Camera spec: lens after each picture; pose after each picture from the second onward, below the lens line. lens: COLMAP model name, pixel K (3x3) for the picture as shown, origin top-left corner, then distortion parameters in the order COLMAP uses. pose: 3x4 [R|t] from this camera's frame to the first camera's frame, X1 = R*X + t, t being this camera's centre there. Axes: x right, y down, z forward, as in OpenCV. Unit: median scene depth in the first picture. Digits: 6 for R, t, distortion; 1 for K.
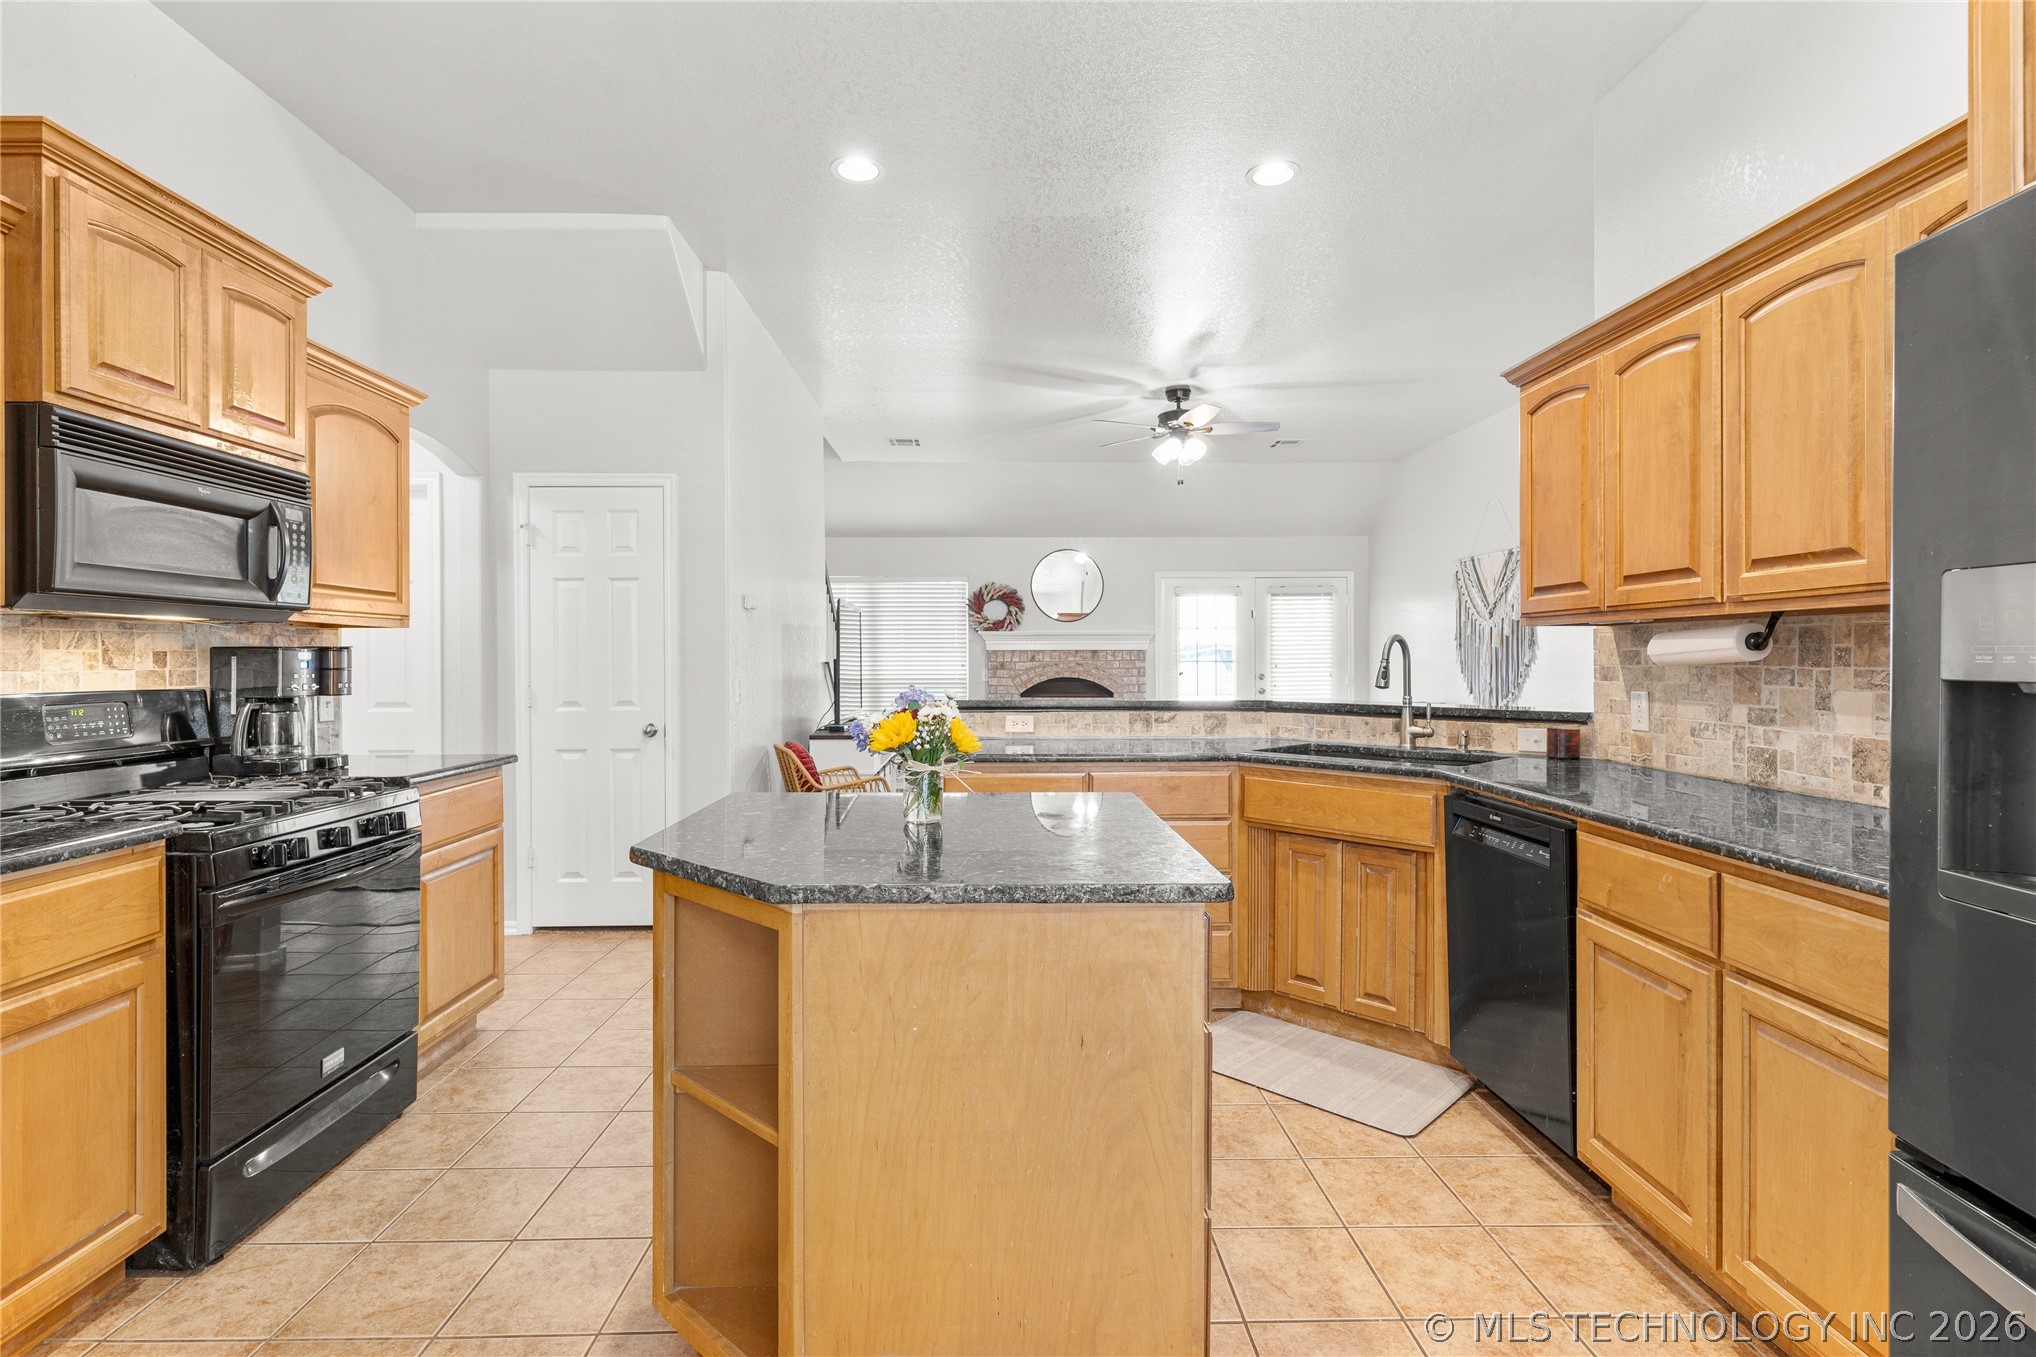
lens RADIAL K [[985.4, 0, 1012.5], [0, 985.4, 664.0], [0, 0, 1]] dist [0.000464, 0.002755]
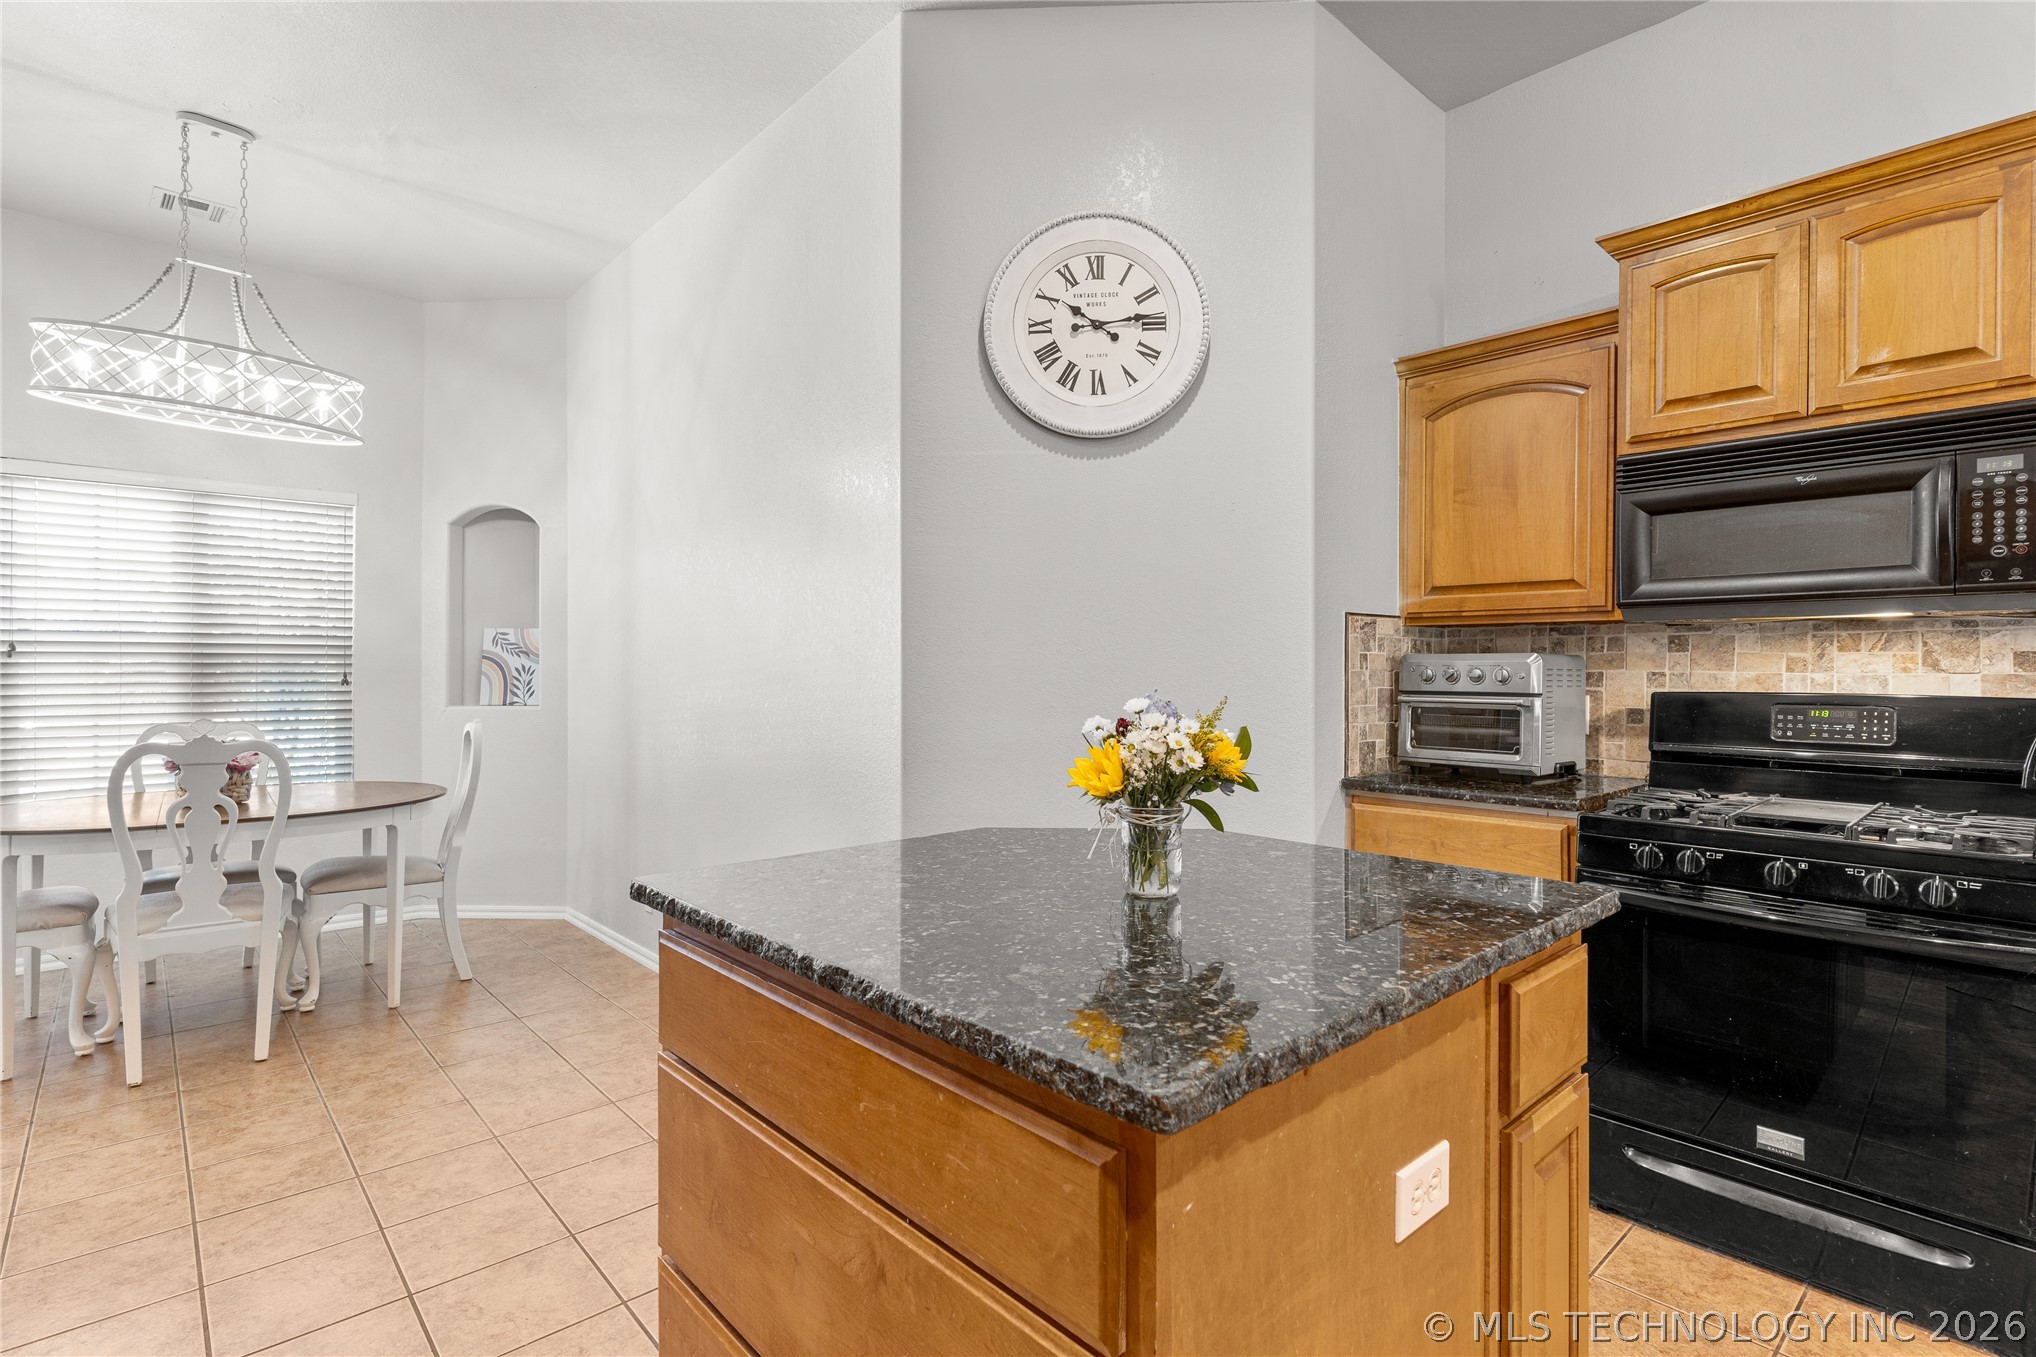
lens RADIAL K [[985.4, 0, 1027.6], [0, 985.4, 668.9], [0, 0, 1]] dist [0.000464, 0.002755]
pose [[-0.757646, -0.002832, -0.652659, 0.299703], [-0.006409, 0.999975, 0.003101, 0.004400], [0.652634, 0.006533, -0.757645, 1.081046]]
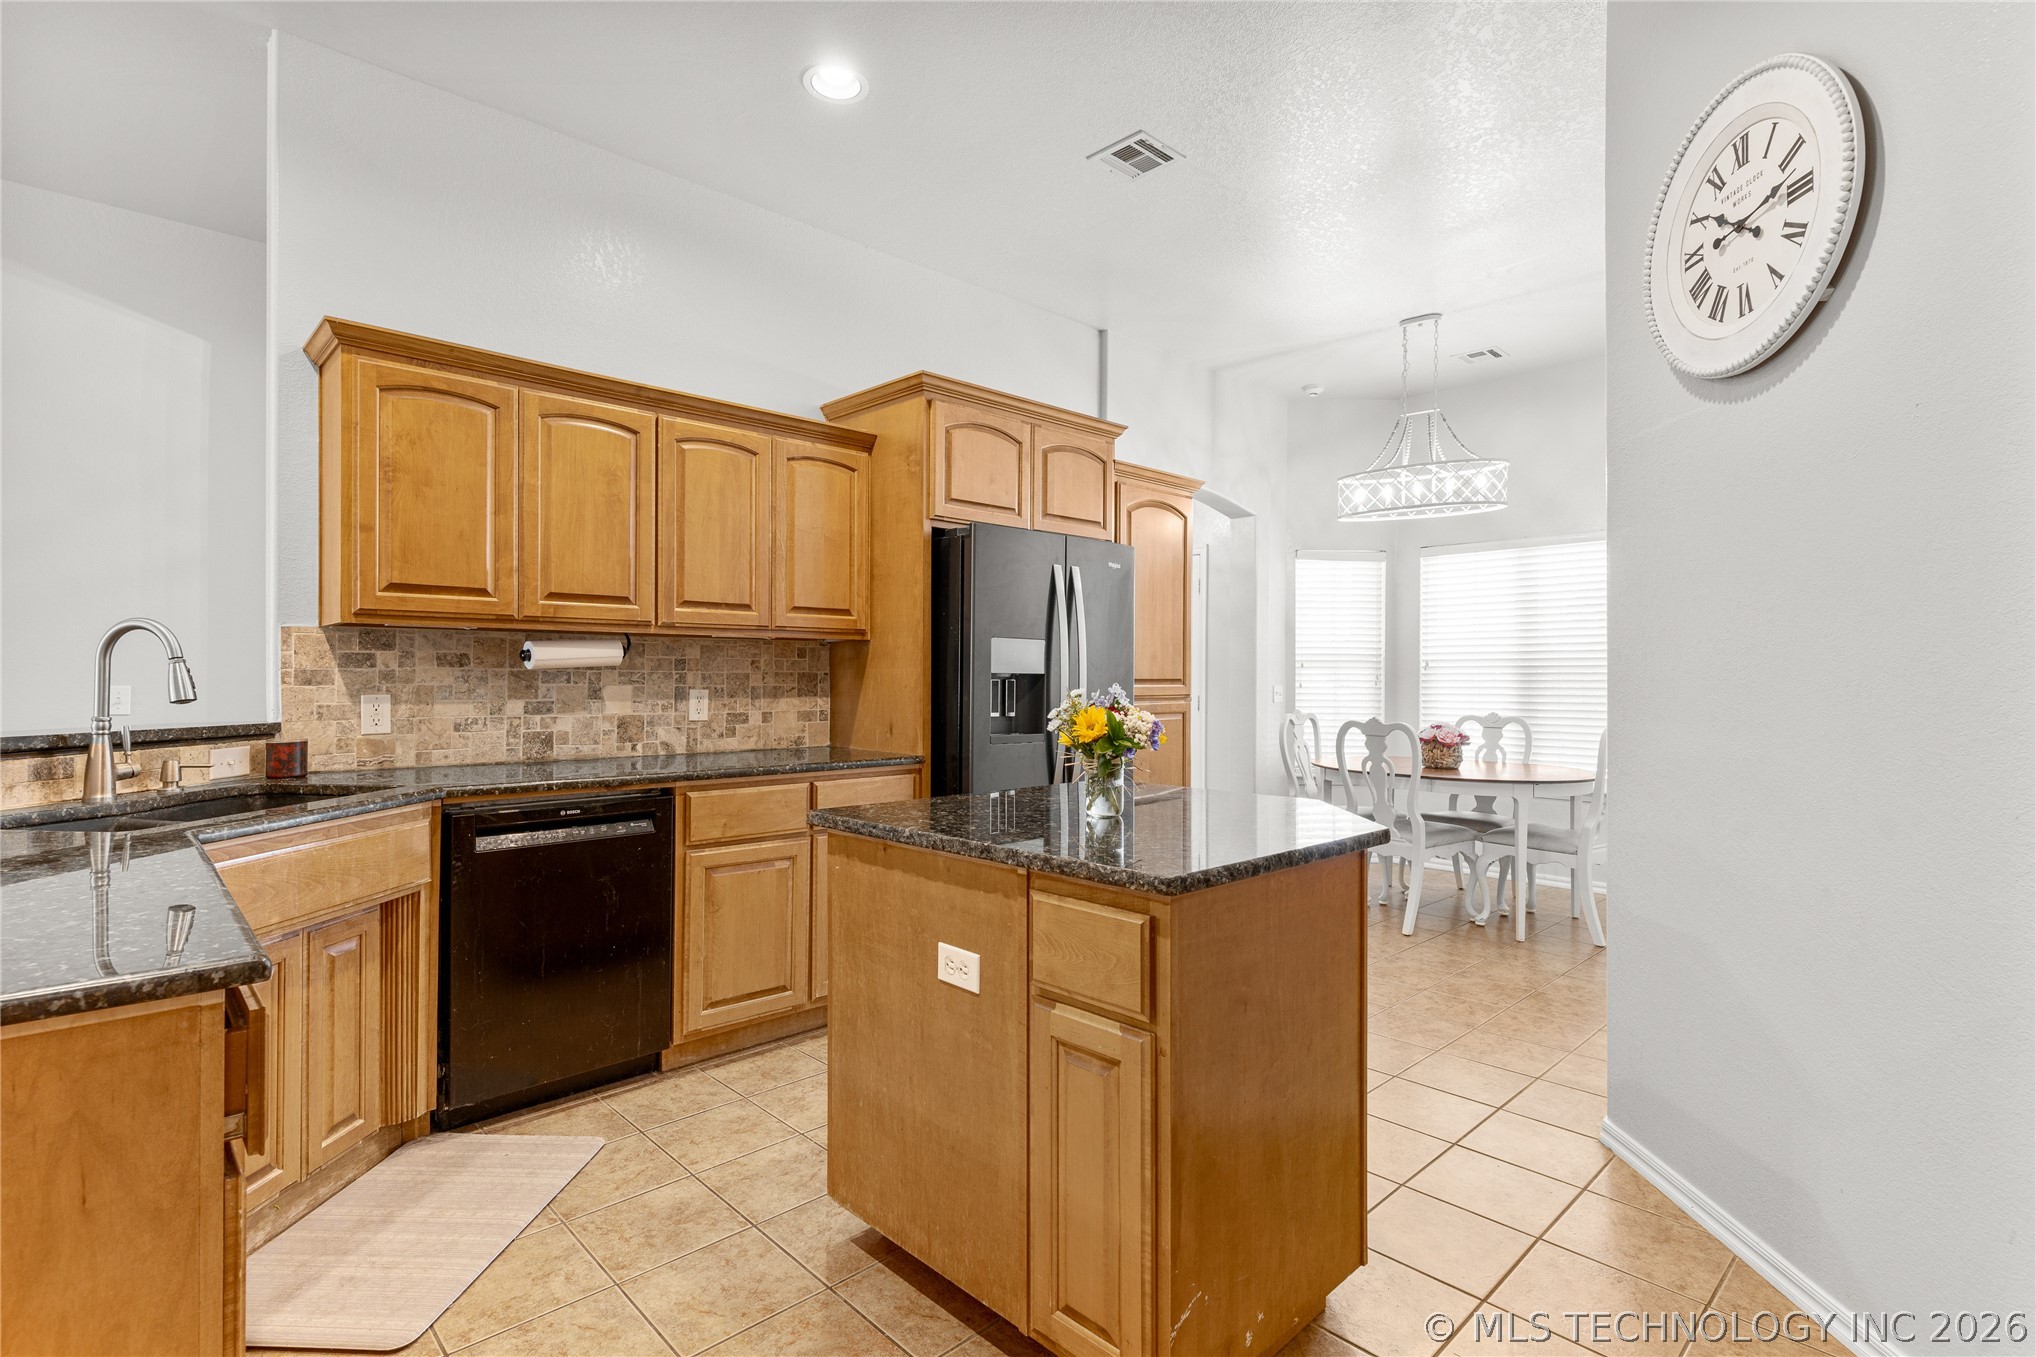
lens RADIAL K [[985.4, 0, 1008.1], [0, 985.4, 672.9], [0, 0, 1]] dist [0.000464, 0.002755]
pose [[-0.672524, 0.003188, 0.740069, -0.586238], [0.002021, 0.999995, -0.002471, 0.010549], [-0.740073, -0.000166, -0.672527, 1.315623]]
